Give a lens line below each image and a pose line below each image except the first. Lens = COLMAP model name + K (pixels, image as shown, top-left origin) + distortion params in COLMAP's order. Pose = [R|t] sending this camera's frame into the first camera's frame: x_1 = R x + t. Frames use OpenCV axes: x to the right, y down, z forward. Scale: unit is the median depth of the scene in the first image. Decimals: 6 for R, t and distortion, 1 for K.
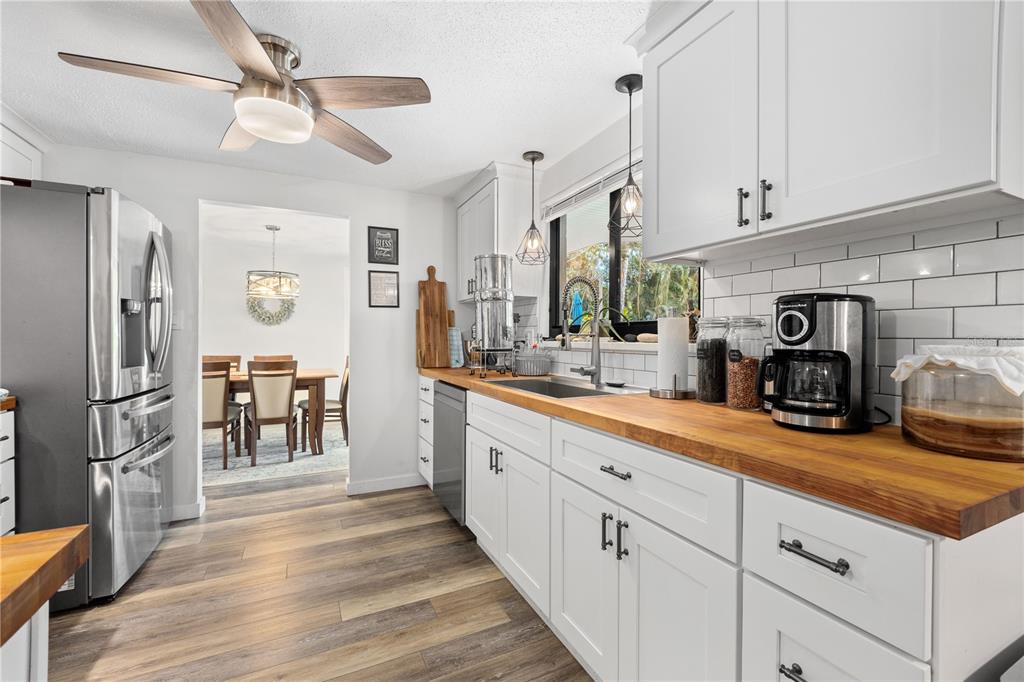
lens RADIAL K [[439.8, 0, 511.9], [0, 439.8, 338.0], [0, 0, 1]] dist [-0.007868, -0.000147]
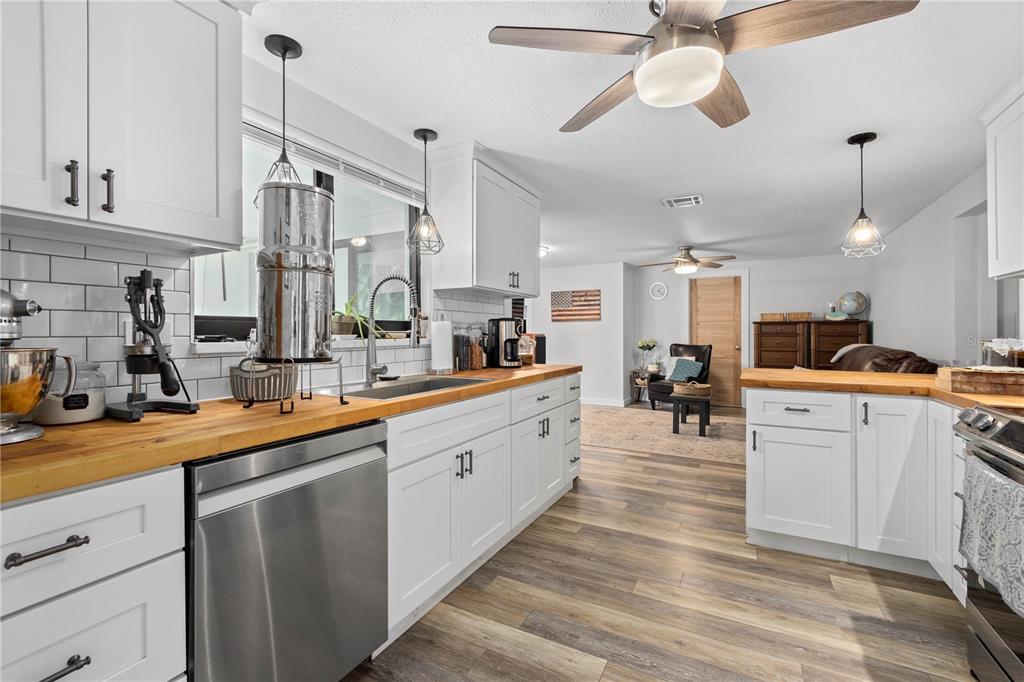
lens RADIAL K [[439.8, 0, 512.7], [0, 439.8, 332.7], [0, 0, 1]] dist [-0.007868, -0.000147]
pose [[-0.581601, -0.009055, 0.813424, -0.919135], [0.007198, 0.999842, 0.016277, -0.025593], [-0.813442, 0.015322, -0.581444, 1.543384]]
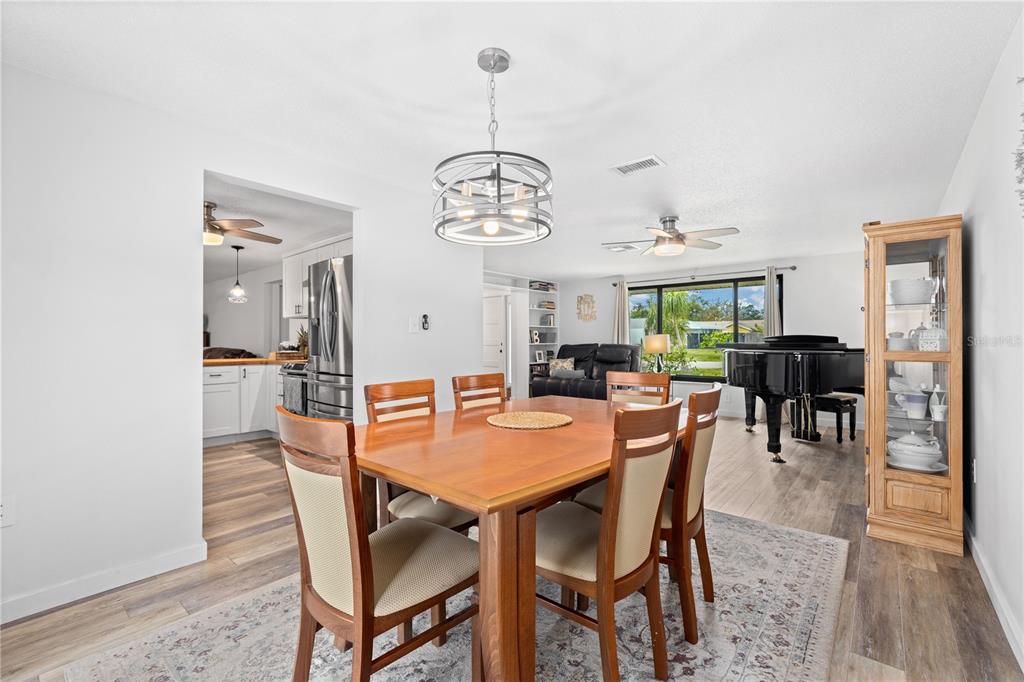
lens RADIAL K [[439.8, 0, 511.5], [0, 439.8, 336.7], [0, 0, 1]] dist [-0.007868, -0.000147]
pose [[-0.912541, -0.007751, -0.408913, -0.916463], [-0.008917, 0.999960, 0.000947, -0.026962], [0.408889, 0.004511, -0.912573, 2.445354]]
